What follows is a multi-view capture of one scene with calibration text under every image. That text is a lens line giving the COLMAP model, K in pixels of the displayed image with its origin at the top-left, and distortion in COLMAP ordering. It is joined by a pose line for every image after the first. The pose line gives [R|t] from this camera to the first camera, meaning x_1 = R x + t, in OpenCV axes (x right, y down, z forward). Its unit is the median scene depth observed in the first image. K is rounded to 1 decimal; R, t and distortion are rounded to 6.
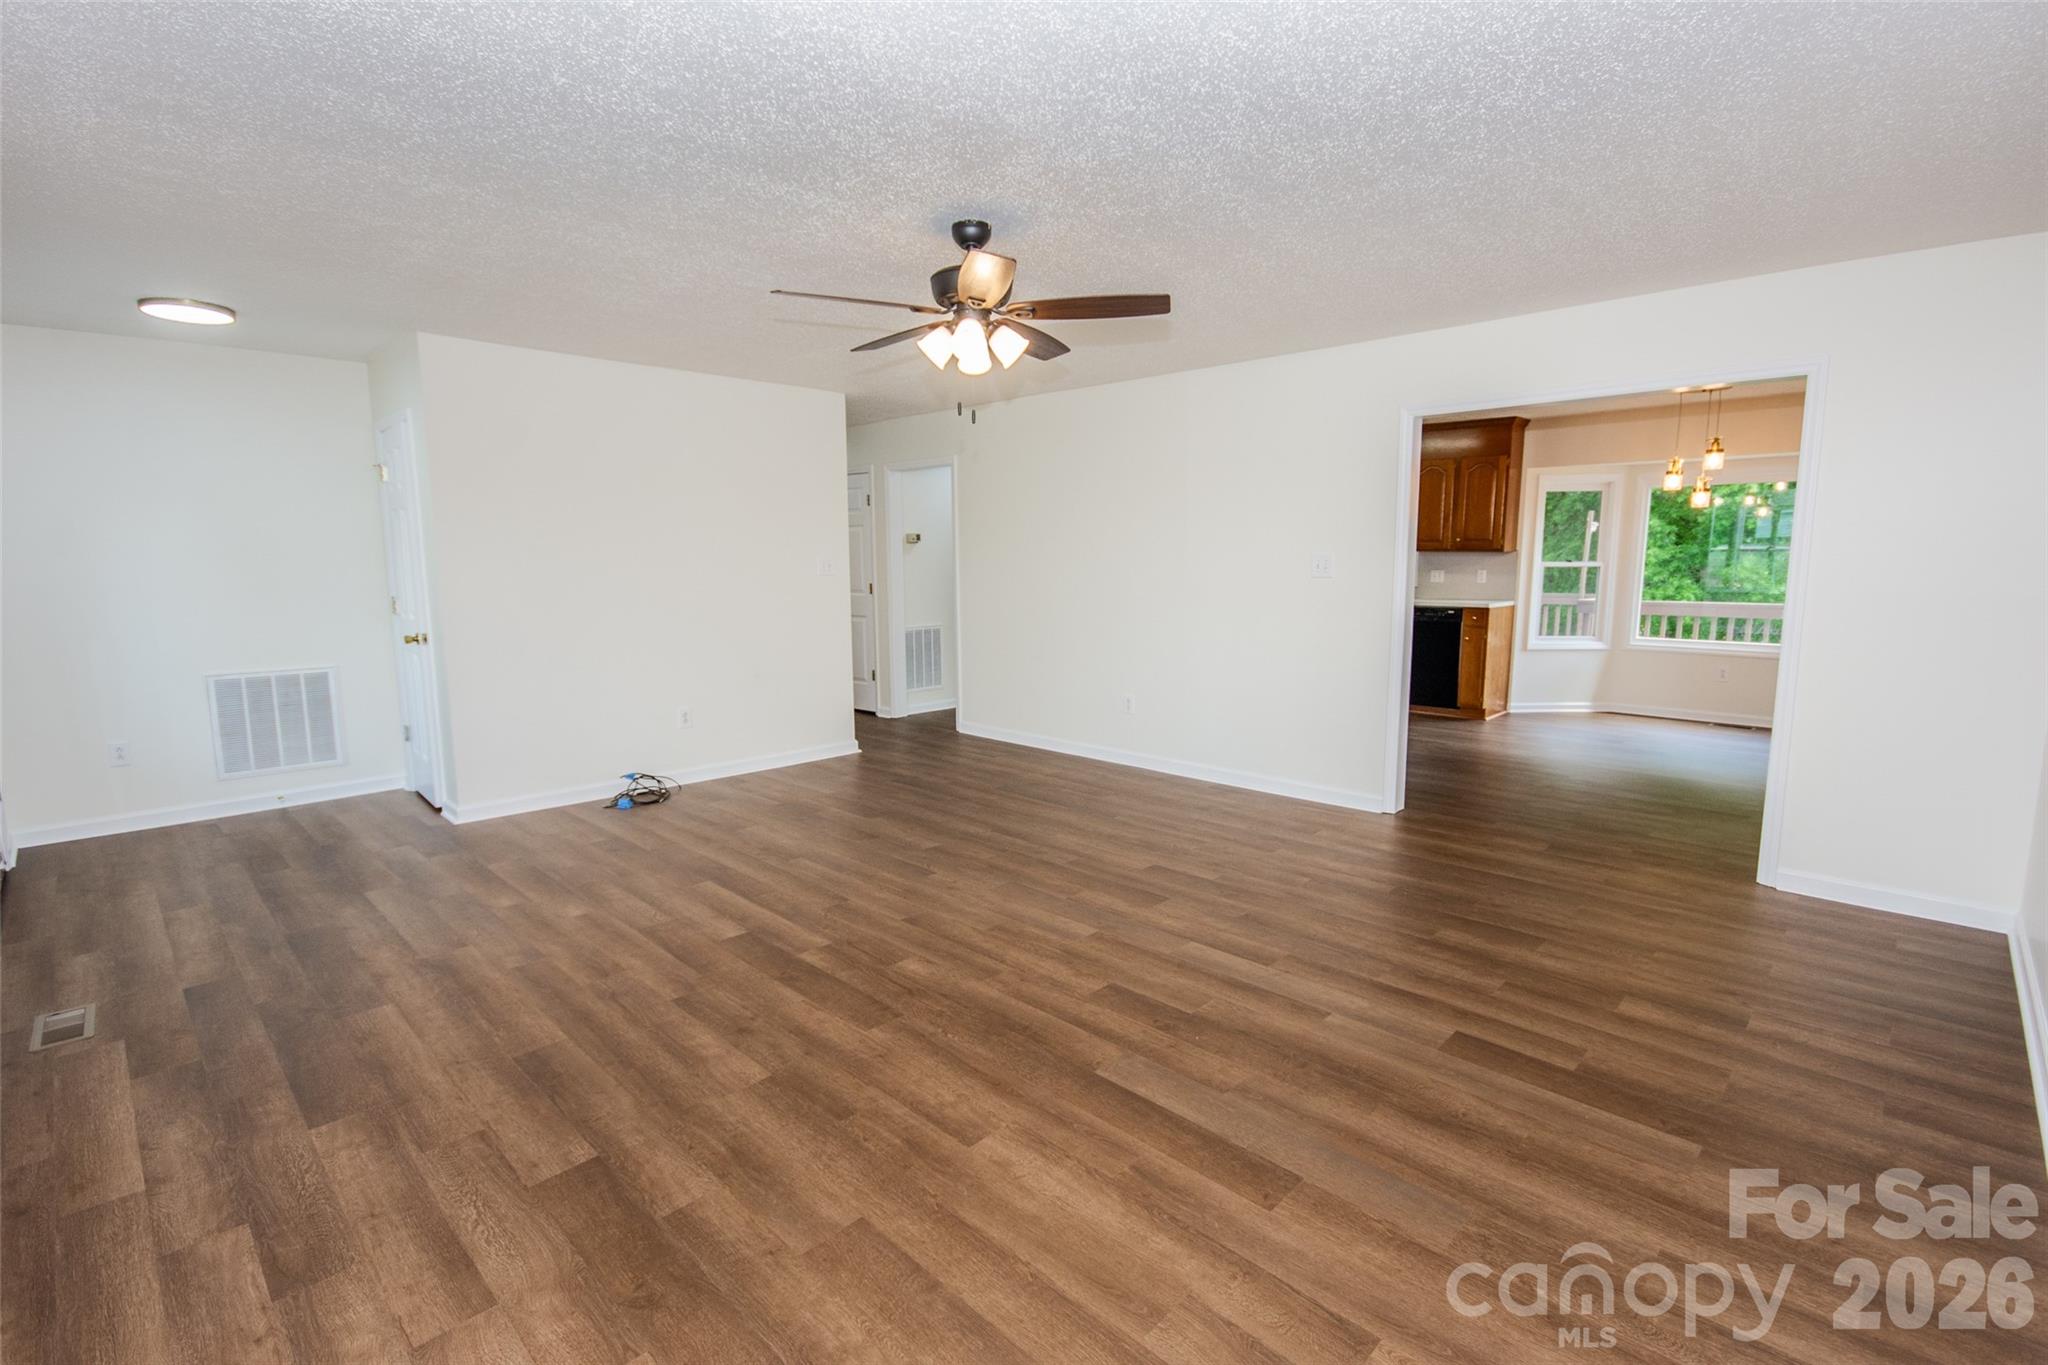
lens RADIAL K [[918.7, 0, 1027.3], [0, 918.7, 686.1], [0, 0, 1]] dist [0.008757, -0.015292]
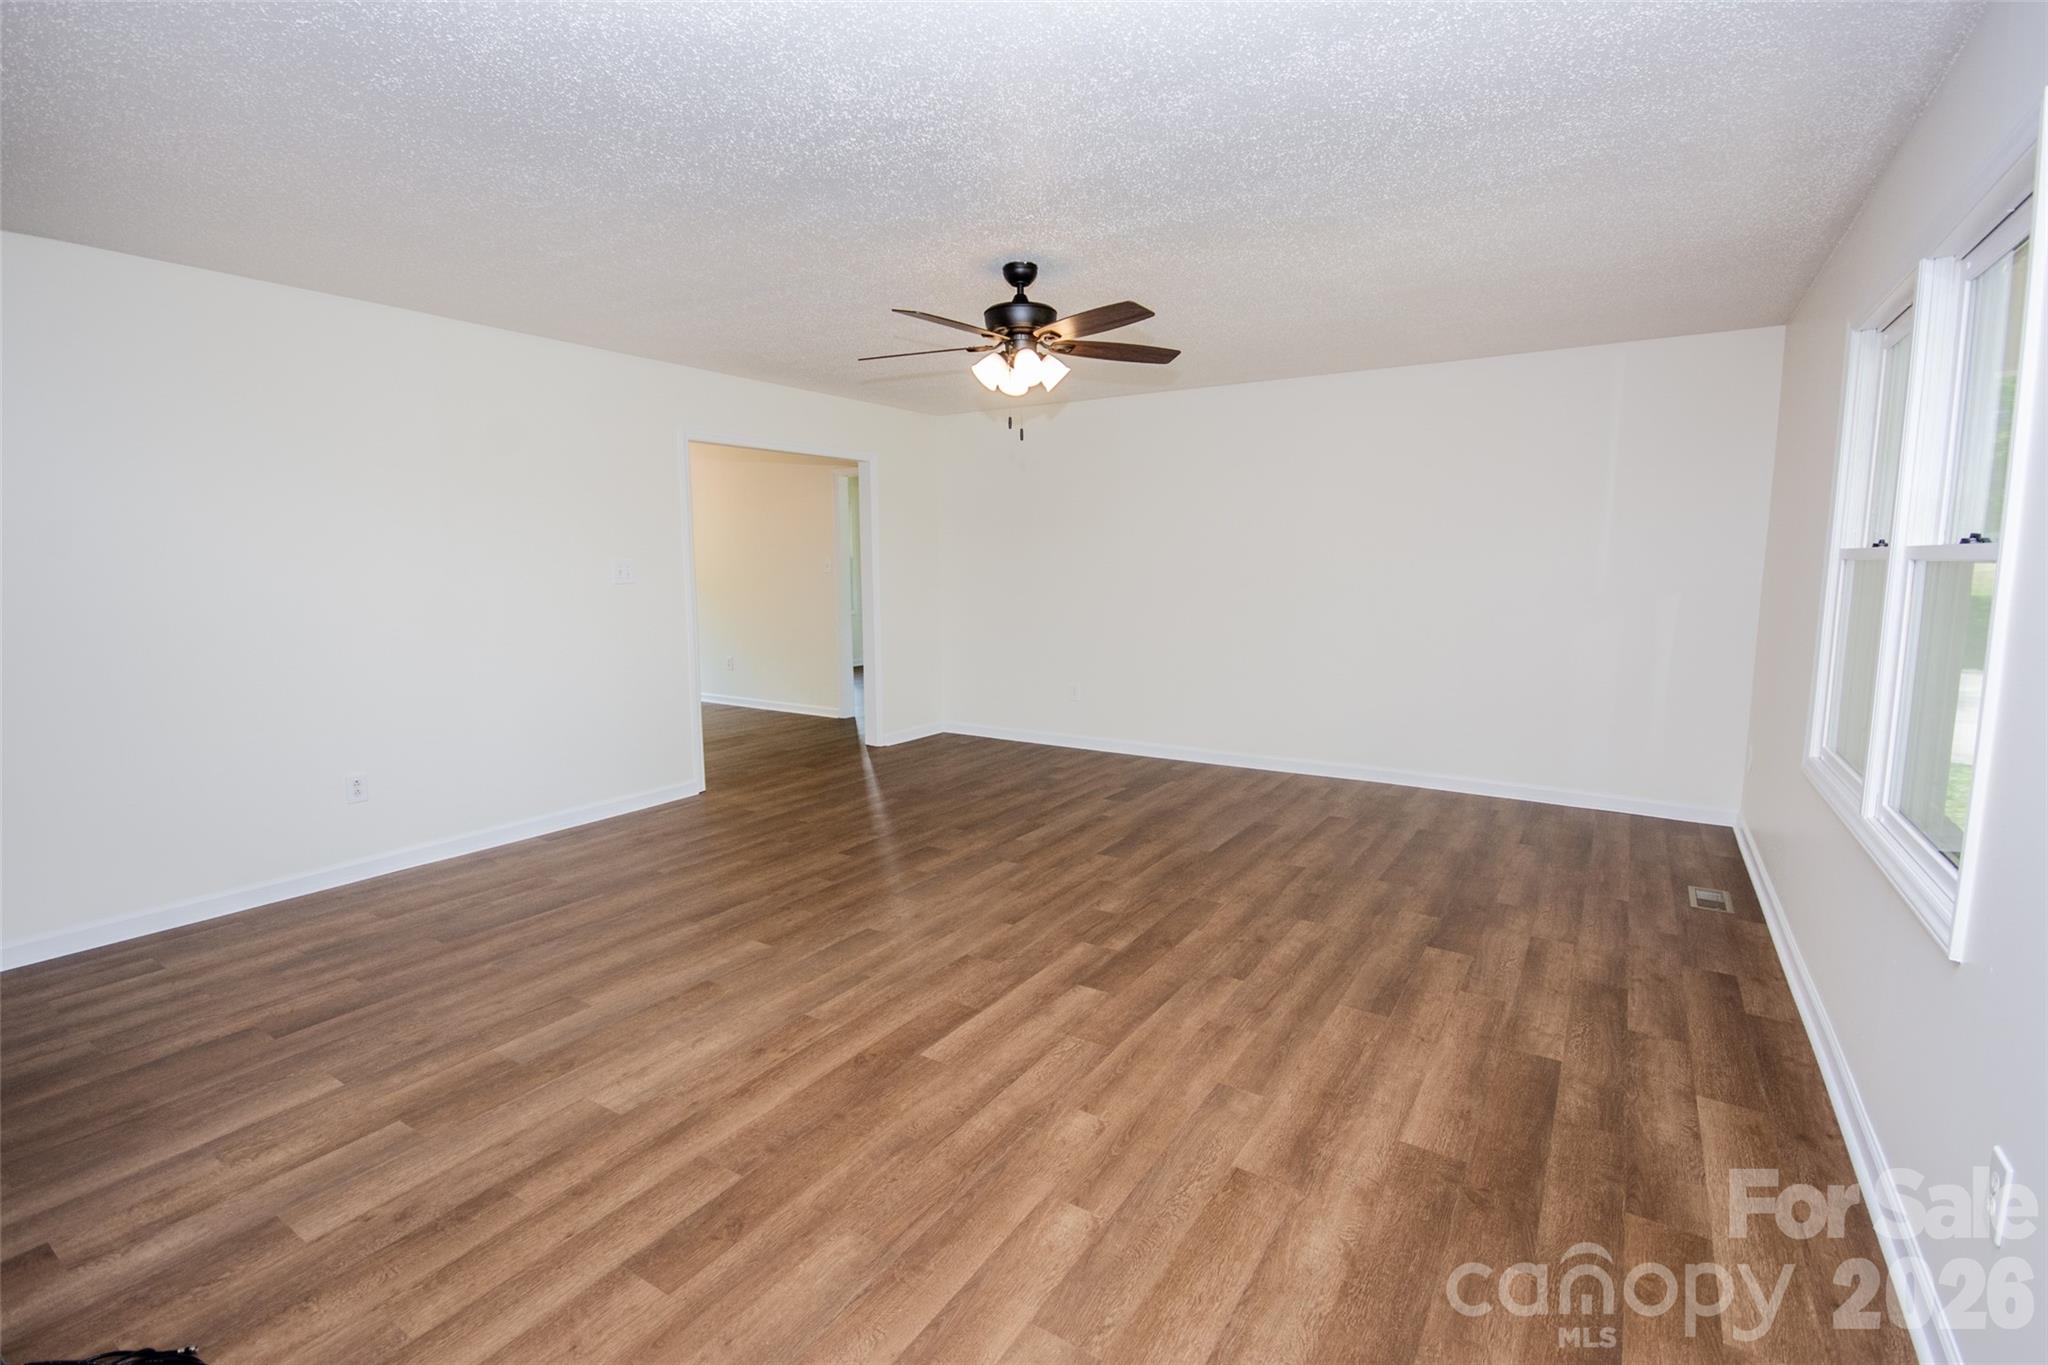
lens RADIAL K [[924.3, 0, 1045.9], [0, 924.3, 674.8], [0, 0, 1]] dist [0.000295, 0.000243]
pose [[-0.201891, -0.117994, 0.972274, -1.379498], [0.139384, 0.979151, 0.147771, -0.192385], [-0.969439, 0.165353, -0.181235, 1.408665]]
